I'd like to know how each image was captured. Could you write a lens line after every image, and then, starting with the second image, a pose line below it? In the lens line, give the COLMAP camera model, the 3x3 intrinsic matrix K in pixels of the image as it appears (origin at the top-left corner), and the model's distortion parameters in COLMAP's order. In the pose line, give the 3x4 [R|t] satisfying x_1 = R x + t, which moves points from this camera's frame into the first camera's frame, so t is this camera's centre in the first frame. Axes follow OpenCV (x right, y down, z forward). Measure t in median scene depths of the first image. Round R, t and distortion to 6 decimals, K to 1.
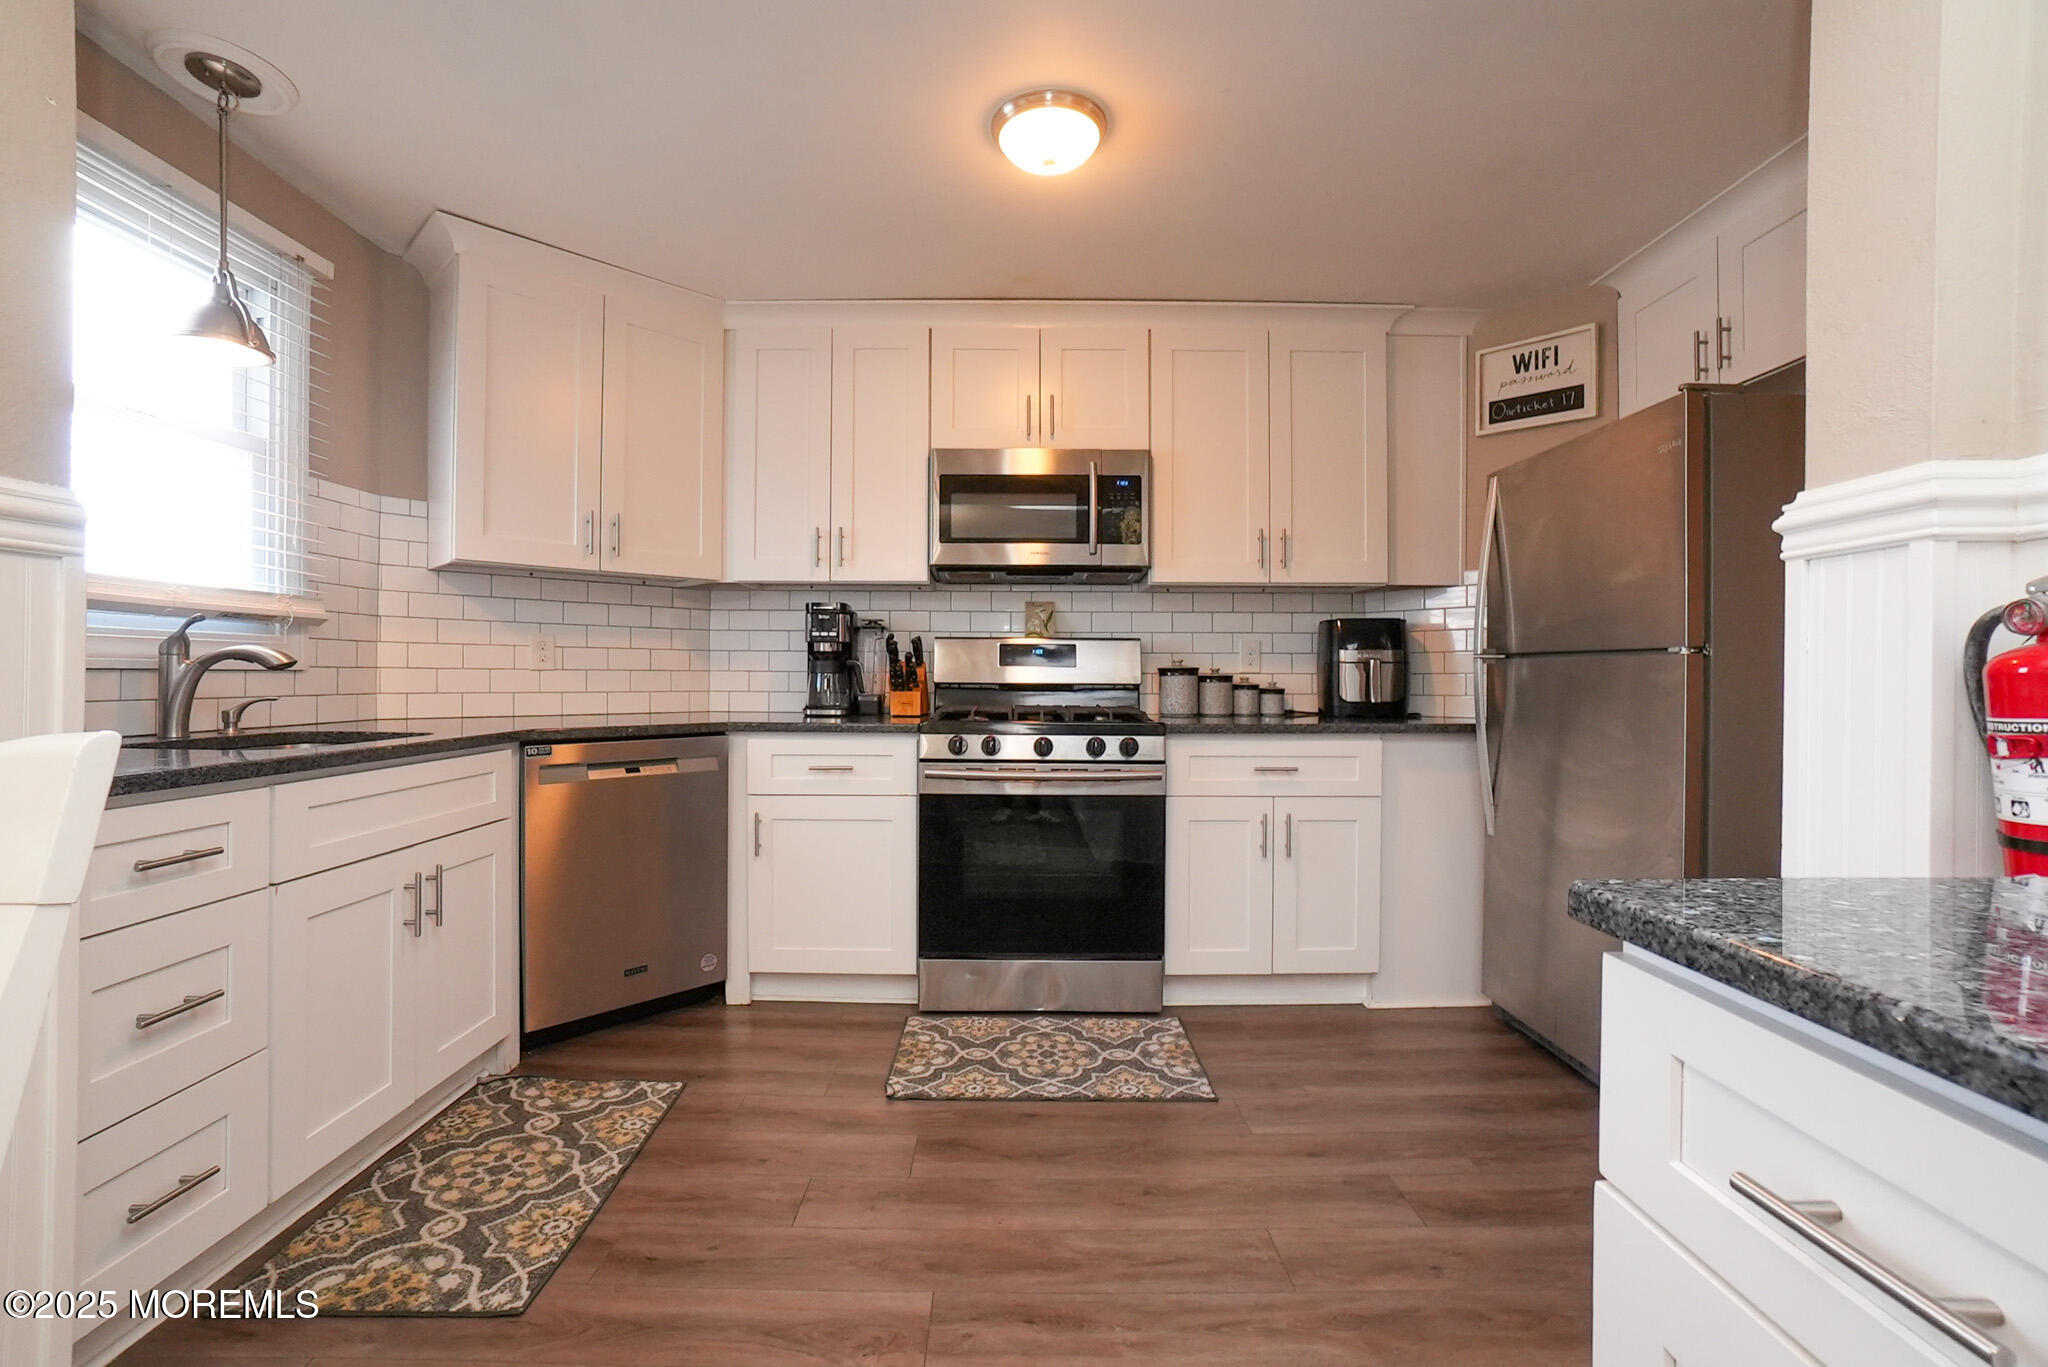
lens RADIAL K [[890.2, 0, 1023.4], [0, 890.2, 685.3], [0, 0, 1]] dist [-0.032052, 0.000874]
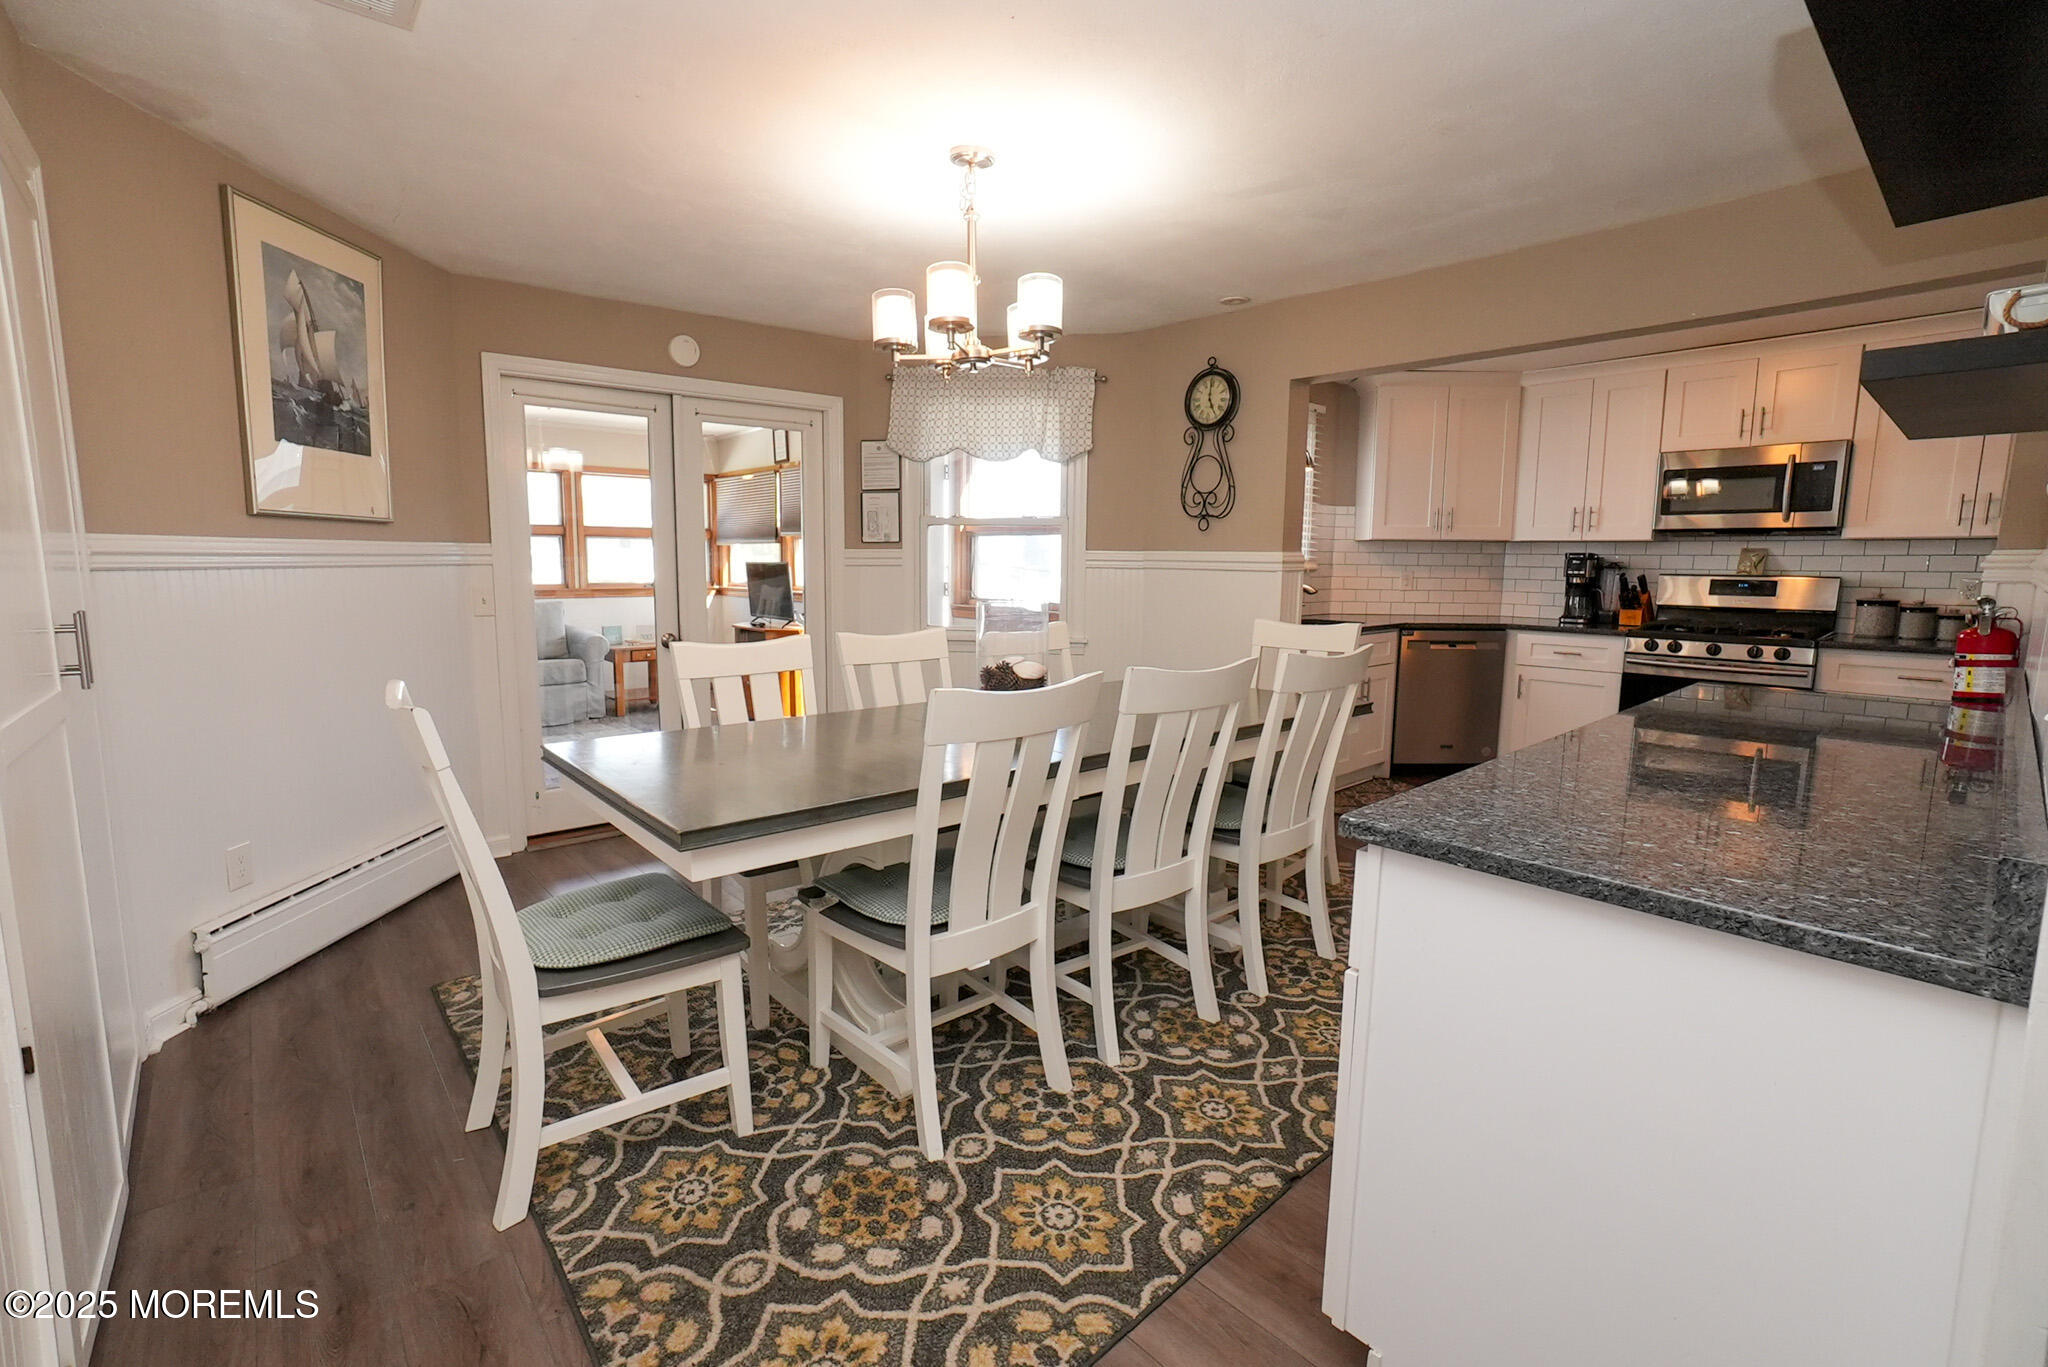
lens RADIAL K [[890.2, 0, 1009.9], [0, 890.2, 677.6], [0, 0, 1]] dist [-0.032052, 0.000874]
pose [[0.650138, 0.097216, -0.753571, 0.332158], [-0.009399, 0.992734, 0.119961, -0.049492], [0.759758, -0.070909, 0.646328, -0.841546]]
